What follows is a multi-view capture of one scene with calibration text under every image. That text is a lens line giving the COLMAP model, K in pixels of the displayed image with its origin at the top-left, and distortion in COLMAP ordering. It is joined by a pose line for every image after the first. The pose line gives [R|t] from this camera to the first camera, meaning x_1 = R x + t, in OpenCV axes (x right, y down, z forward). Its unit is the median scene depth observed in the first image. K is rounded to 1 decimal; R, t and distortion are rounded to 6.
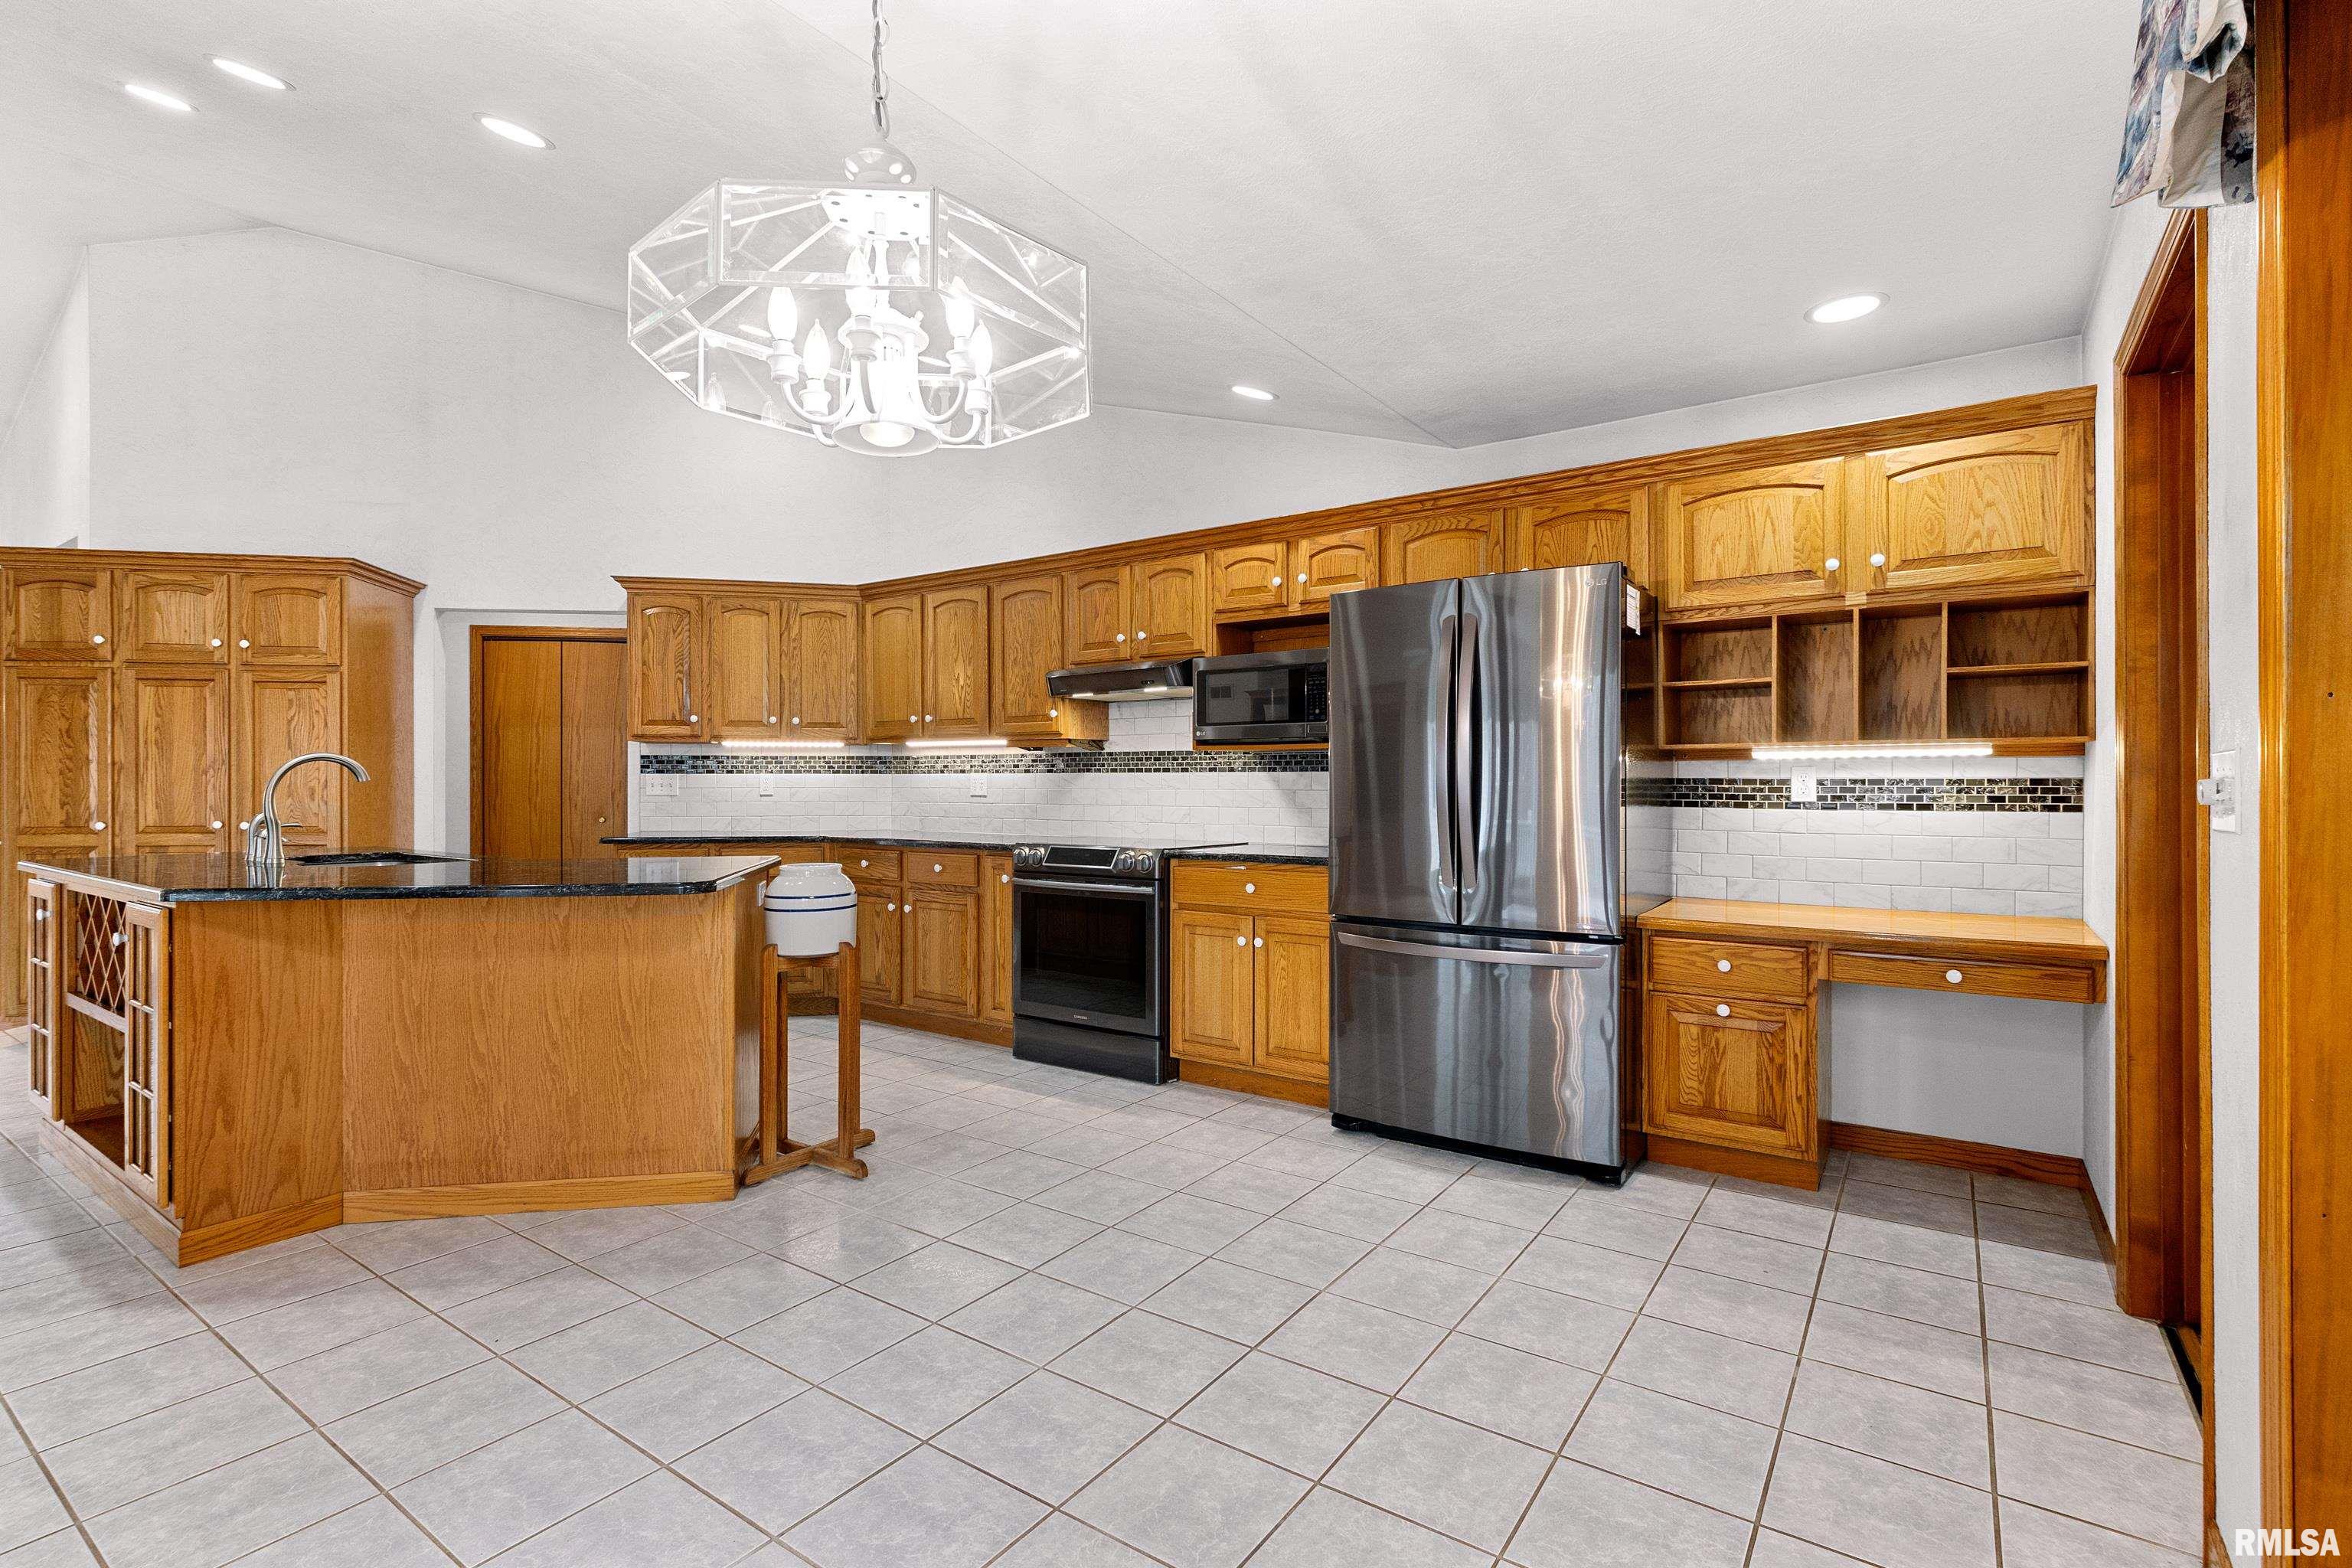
lens RADIAL K [[1099.6, 0, 1162.7], [0, 1099.6, 786.8], [0, 0, 1]] dist [-0.002265, 0.000623]
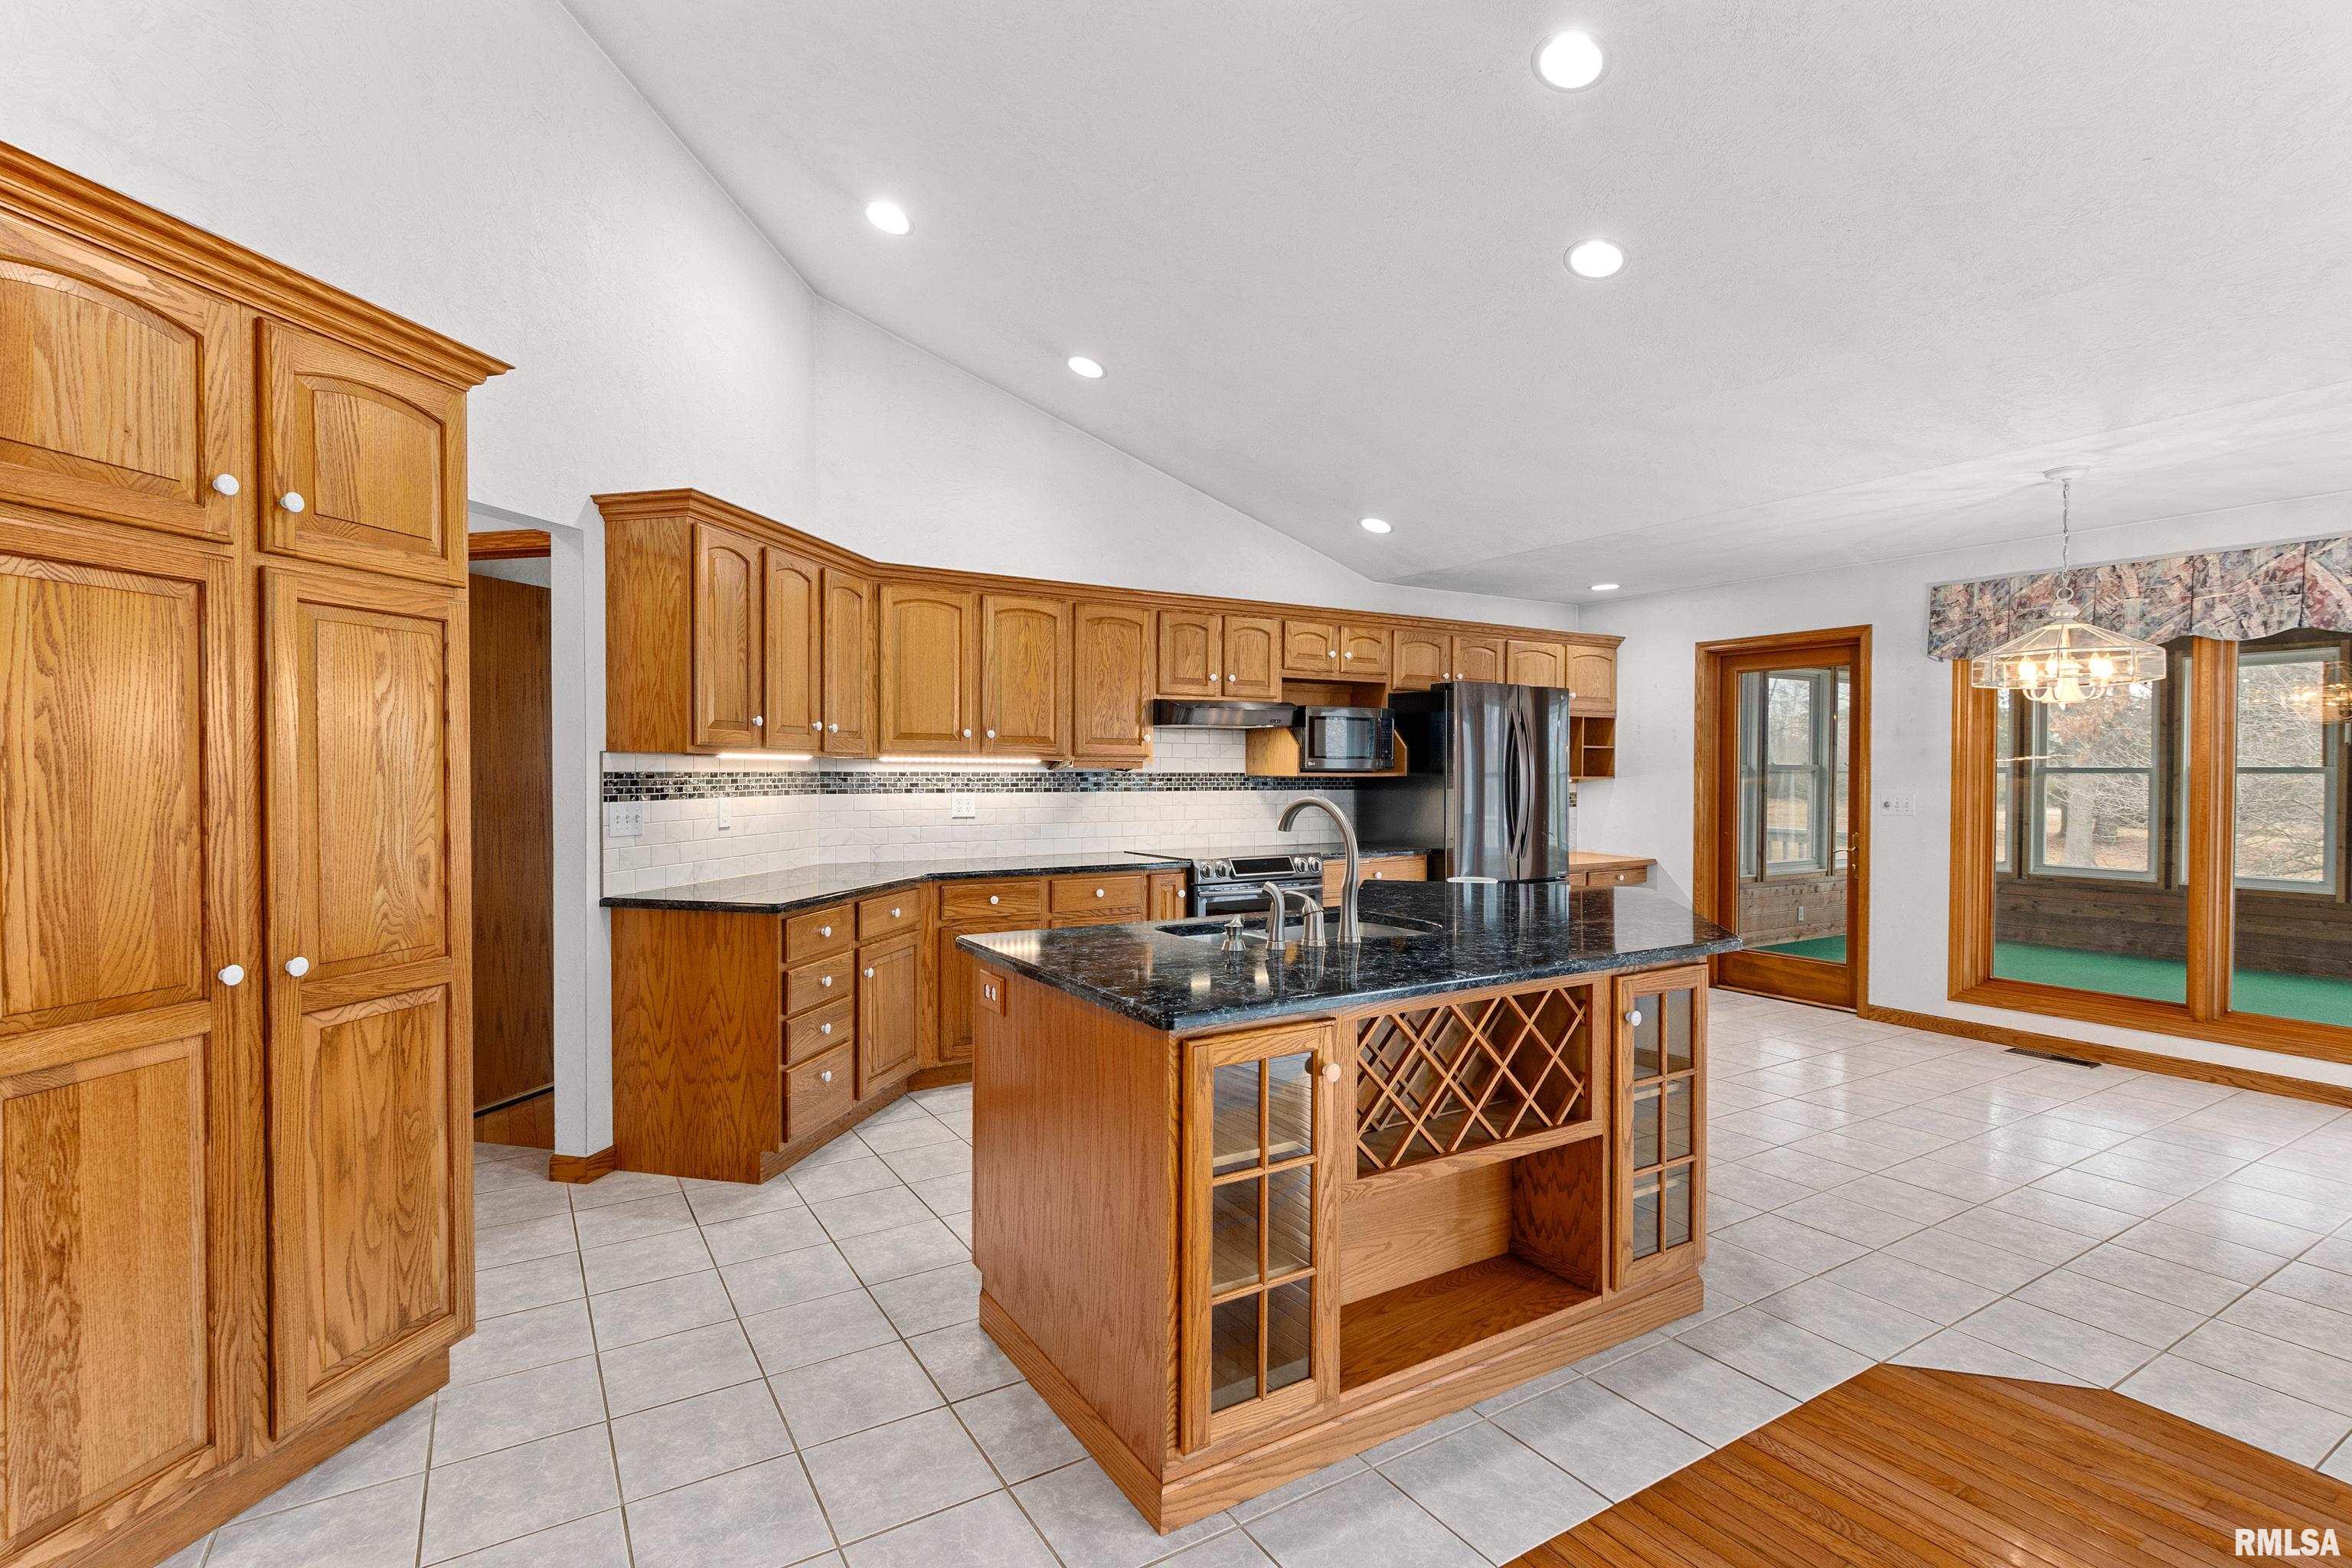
lens RADIAL K [[1099.6, 0, 1162.5], [0, 1099.6, 783.2], [0, 0, 1]] dist [-0.002265, 0.000623]
pose [[0.393166, -0.010076, 0.919412, -1.108833], [0.000630, 0.999943, 0.010689, -0.035284], [-0.919467, -0.003623, 0.393150, 0.579419]]
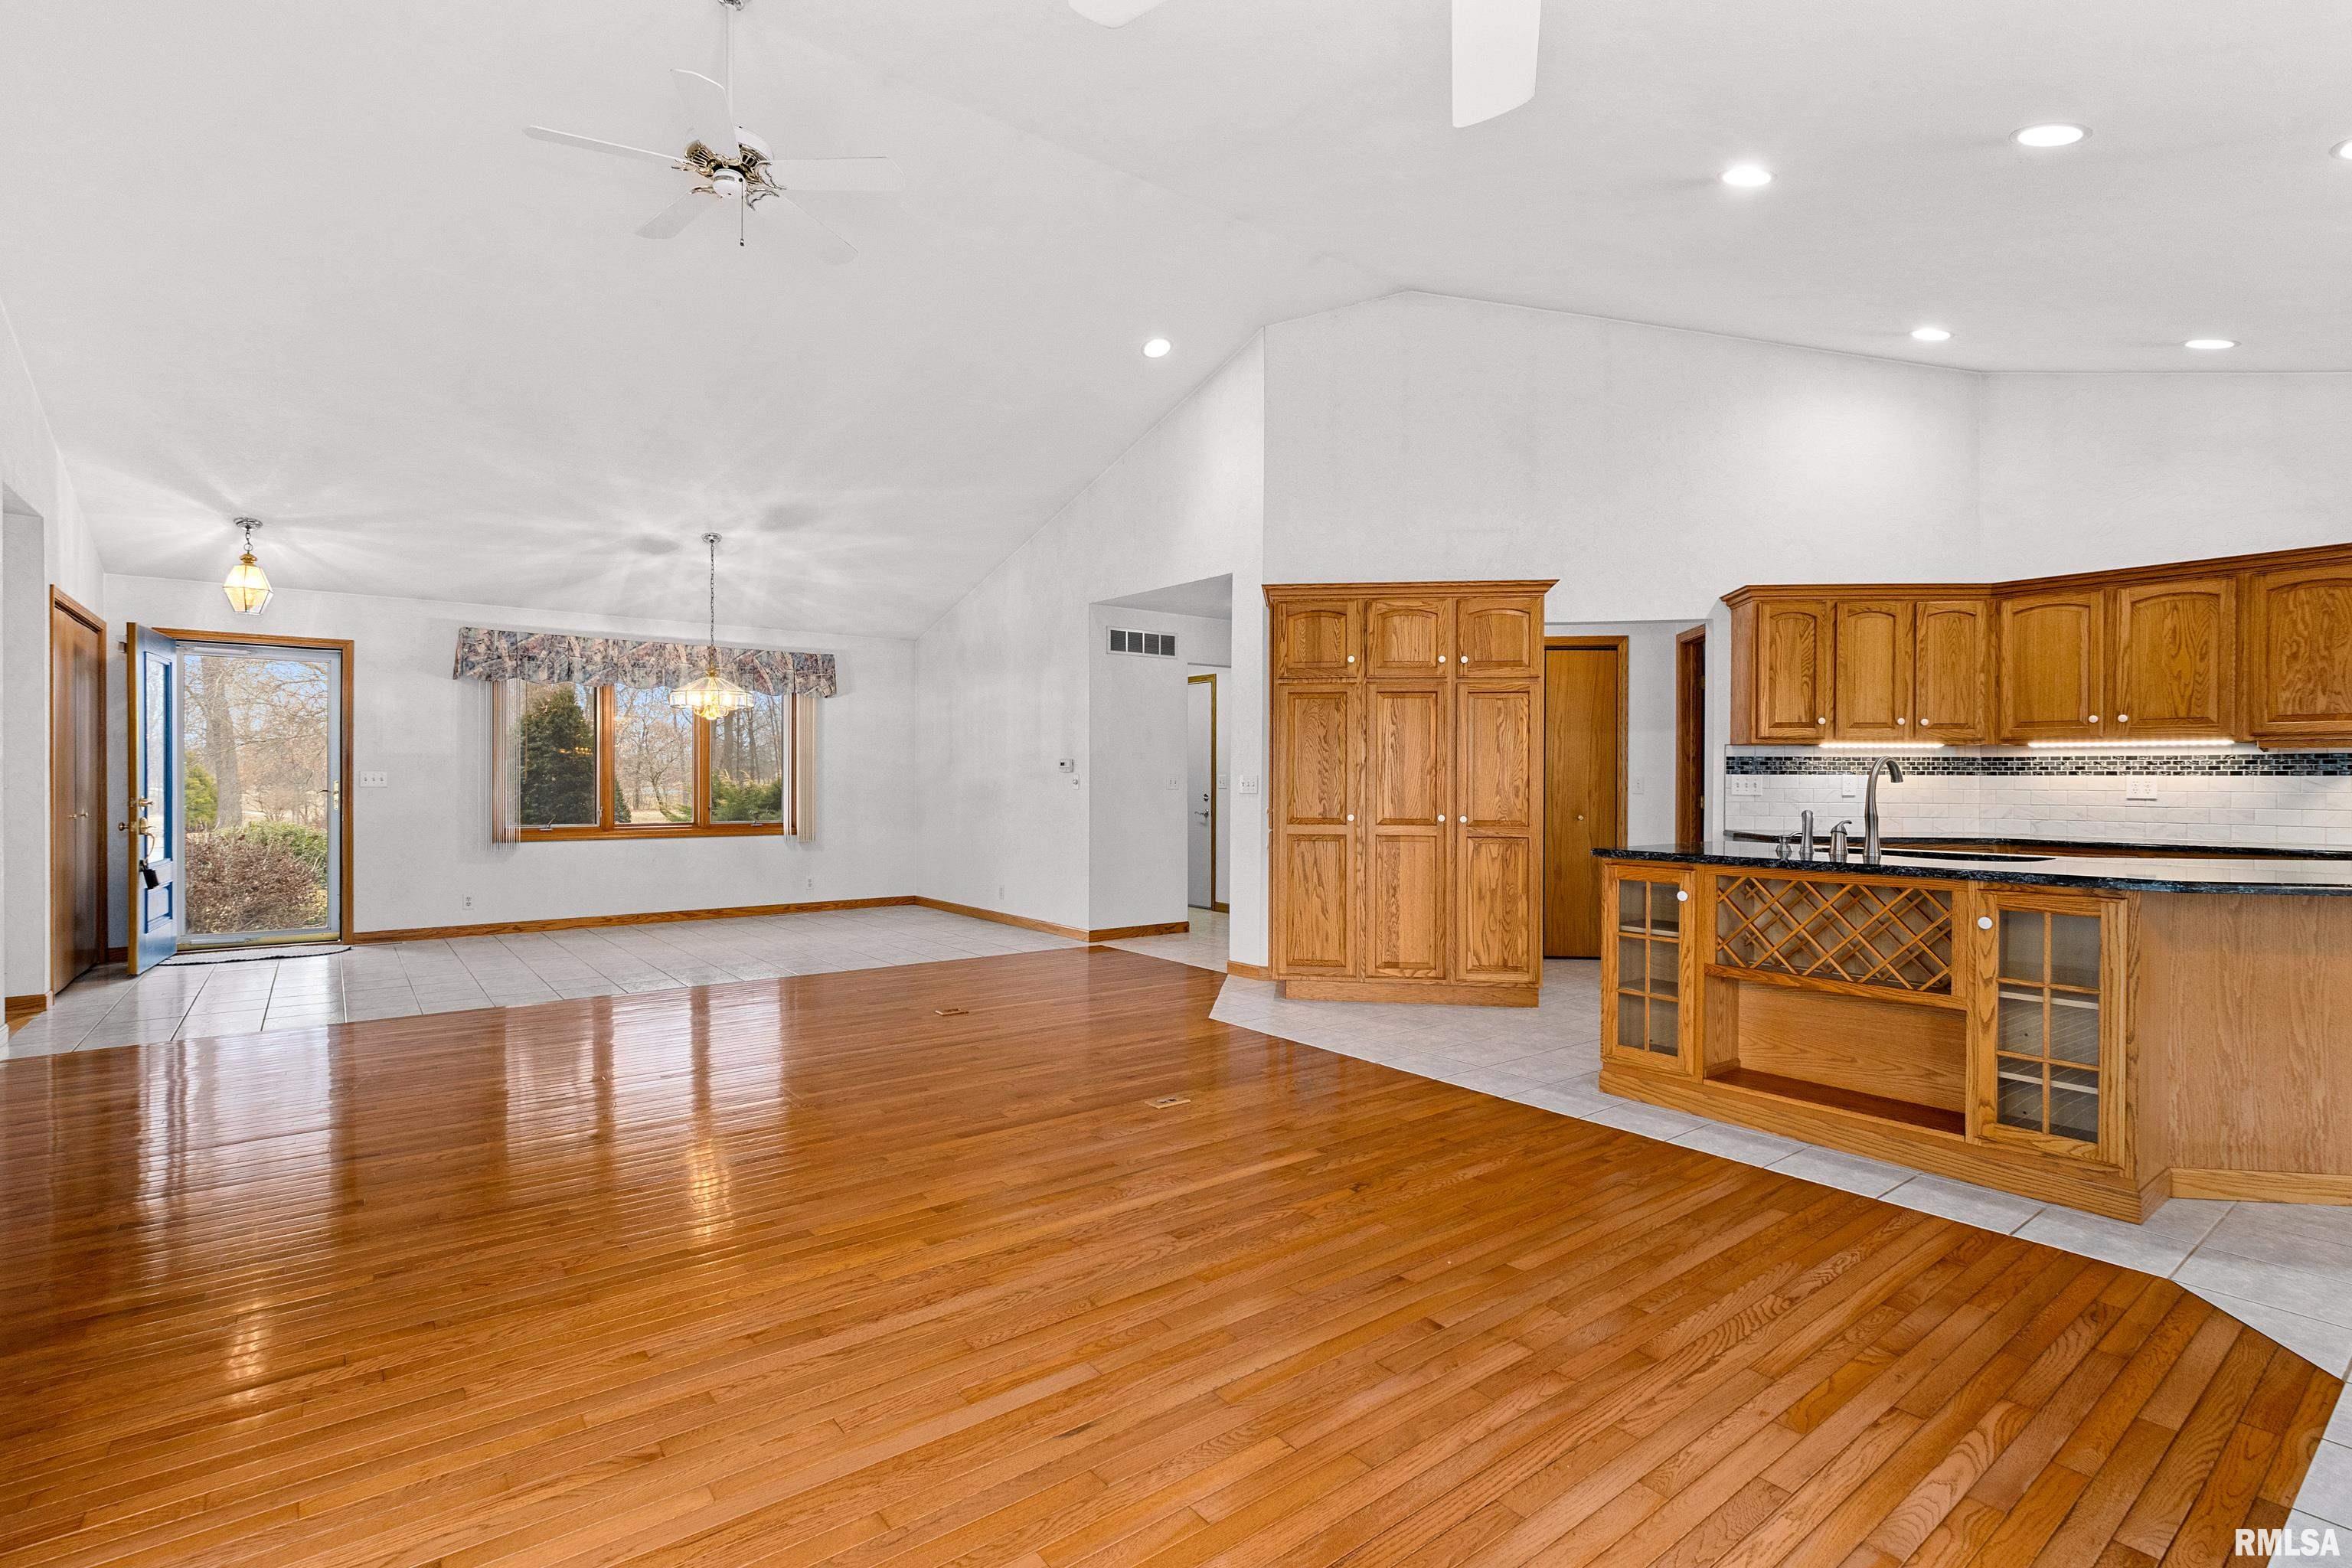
lens RADIAL K [[1099.6, 0, 1161.7], [0, 1099.6, 786.2], [0, 0, 1]] dist [-0.002265, 0.000623]
pose [[0.955650, 0.006517, -0.294433, -0.824776], [-0.006444, 0.999978, 0.001217, 0.001614], [0.294435, 0.000734, 0.955671, -0.186447]]
